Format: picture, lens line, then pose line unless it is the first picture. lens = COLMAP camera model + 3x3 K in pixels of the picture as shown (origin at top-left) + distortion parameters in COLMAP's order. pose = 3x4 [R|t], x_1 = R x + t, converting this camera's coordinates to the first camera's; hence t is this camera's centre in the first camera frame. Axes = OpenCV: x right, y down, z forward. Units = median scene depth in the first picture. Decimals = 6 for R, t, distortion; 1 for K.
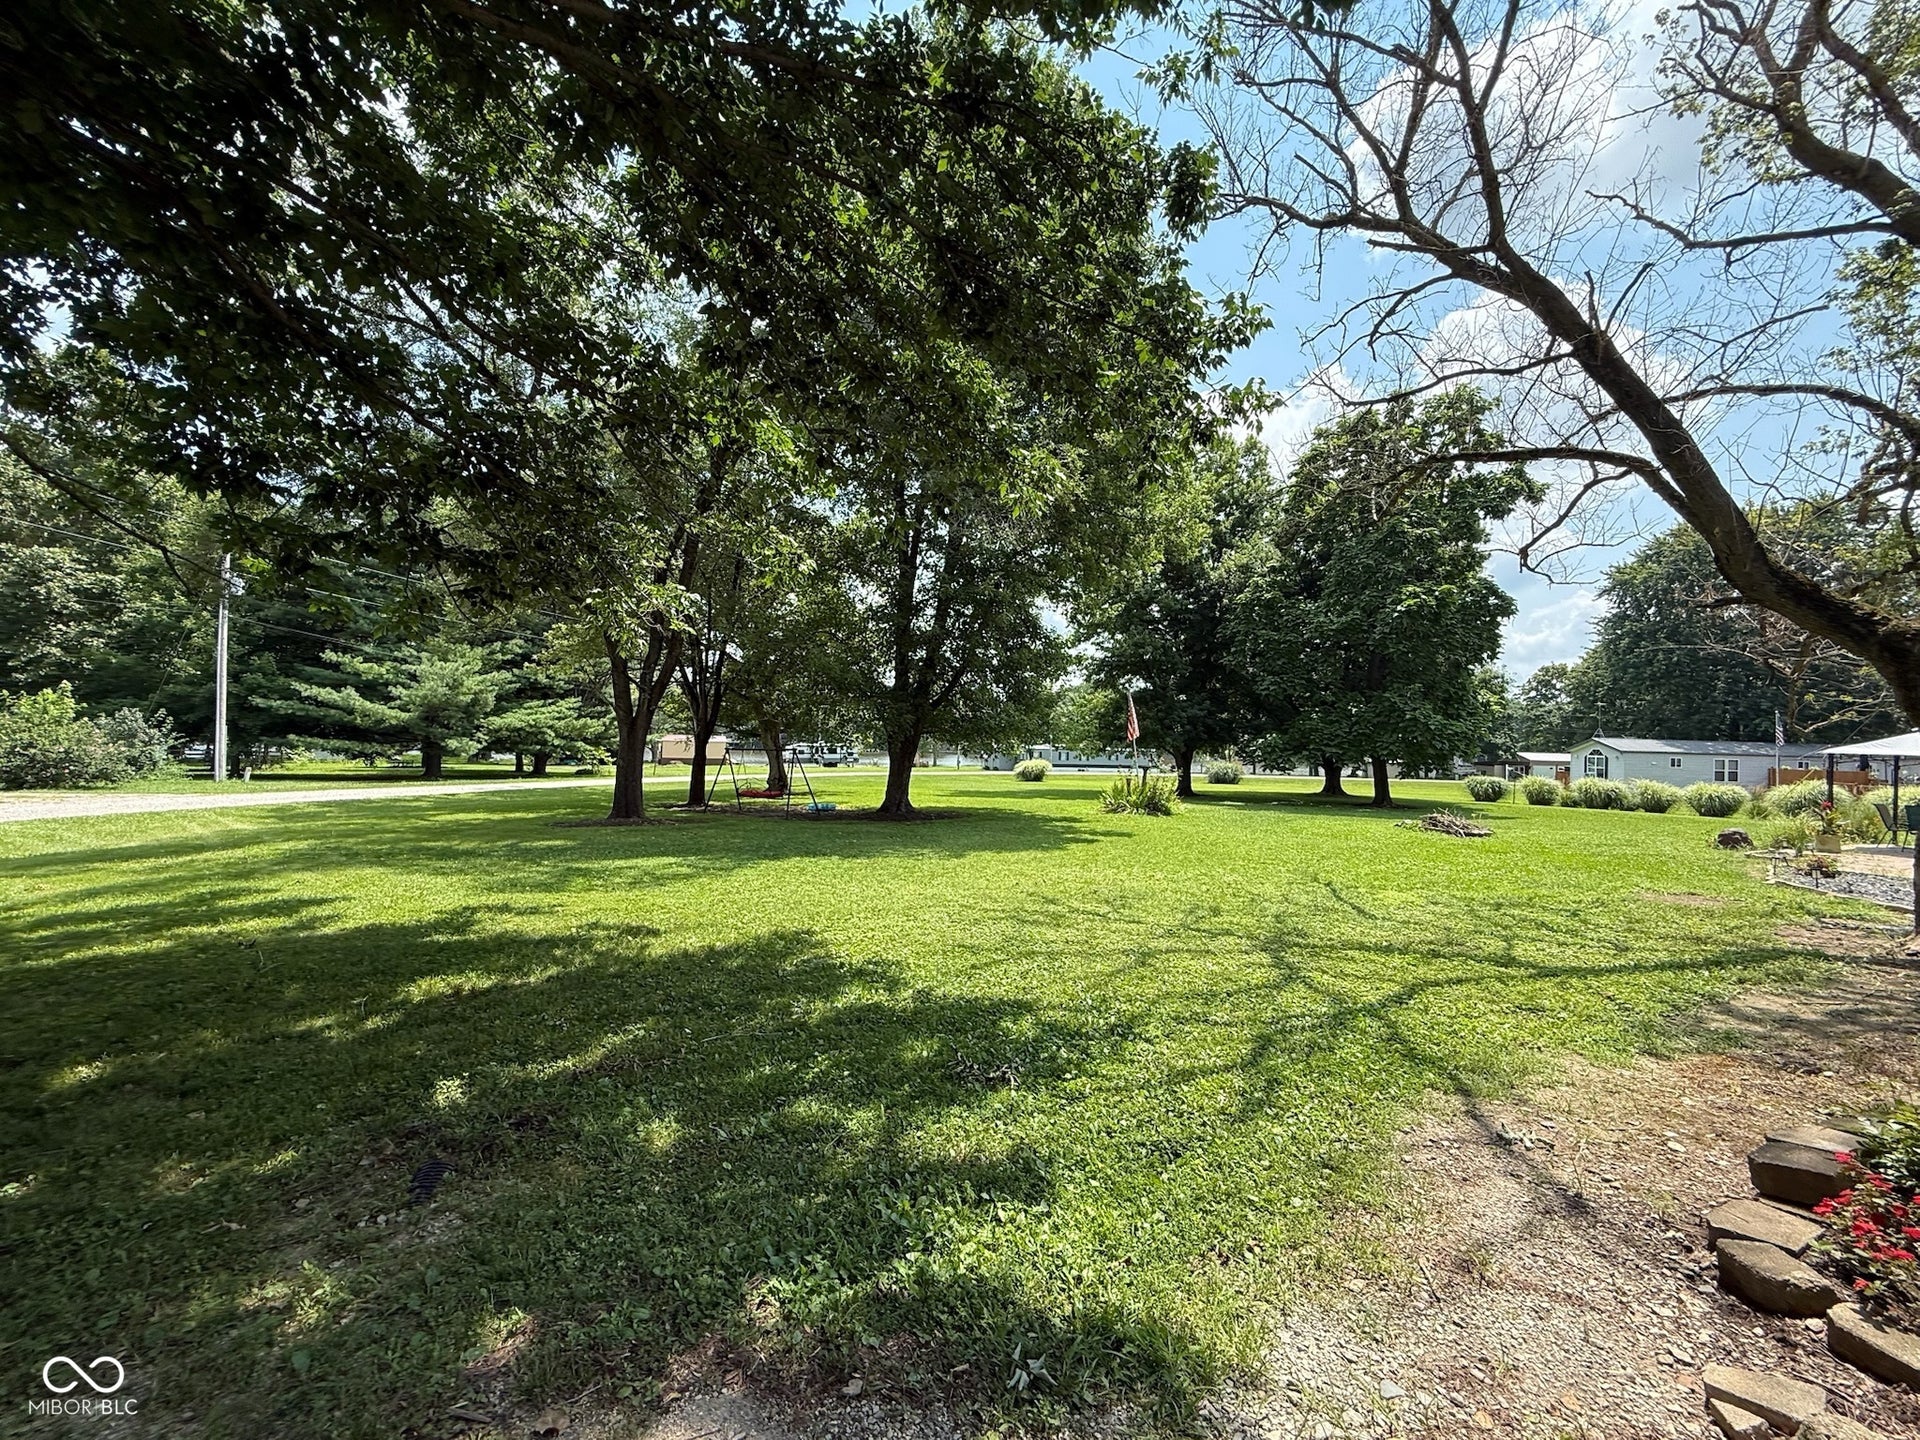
lens RADIAL K [[764.7, 0, 960.3], [0, 764.7, 724.0], [0, 0, 1]] dist [-0.000176, -0.000049]
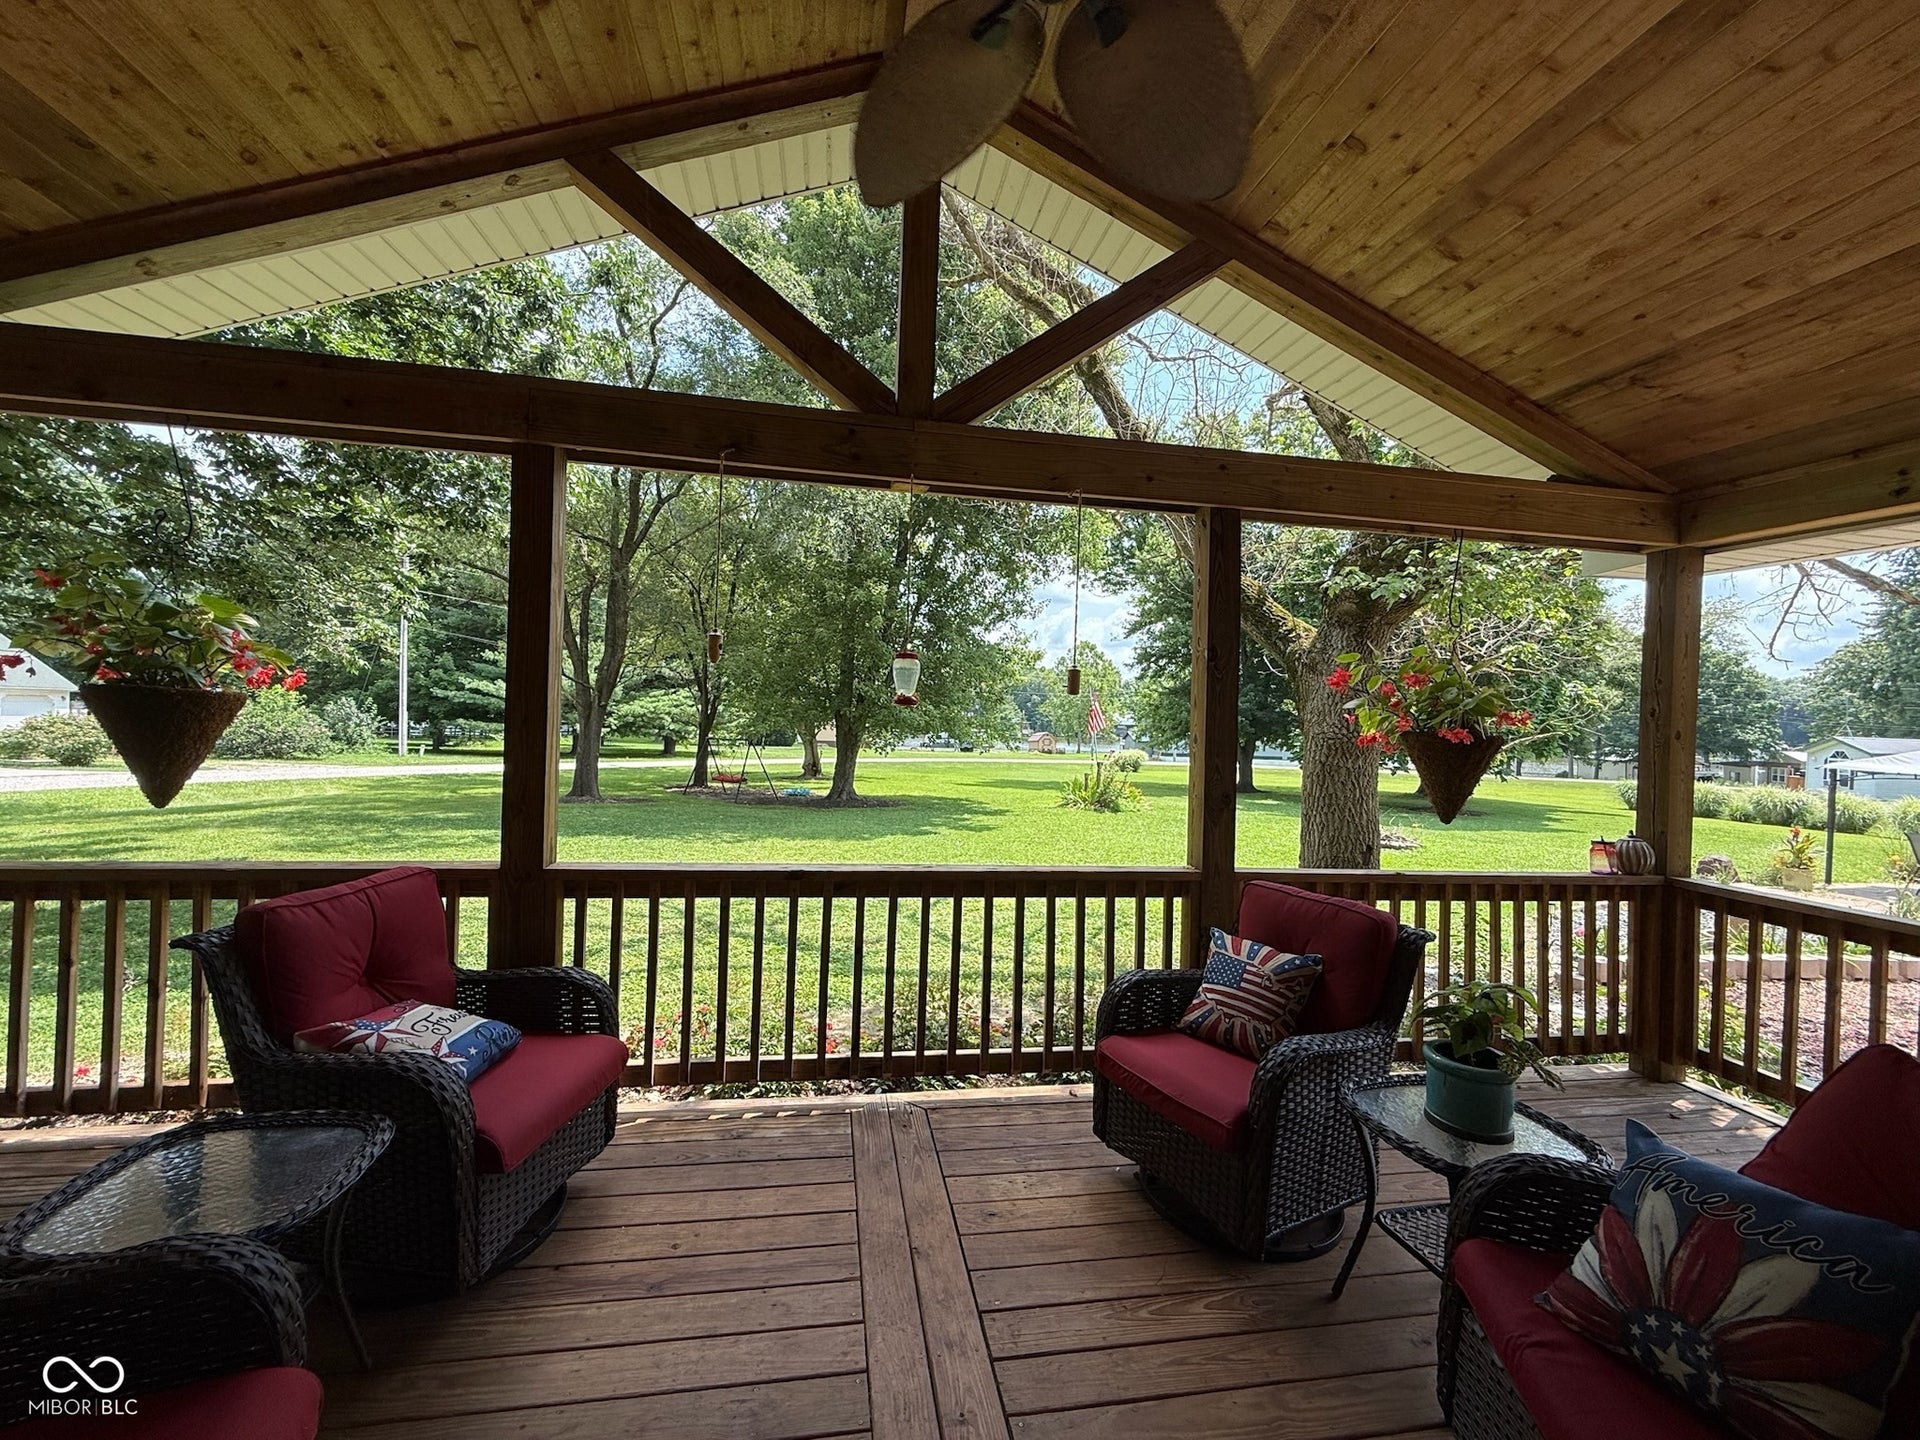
lens RADIAL K [[764.7, 0, 959.3], [0, 764.7, 717.1], [0, 0, 1]] dist [-0.000176, -0.000049]
pose [[0.966974, 0.008244, -0.254743, 0.237200], [-0.005561, 0.999921, 0.011251, -0.007868], [0.254816, -0.009463, 0.966943, 0.007115]]
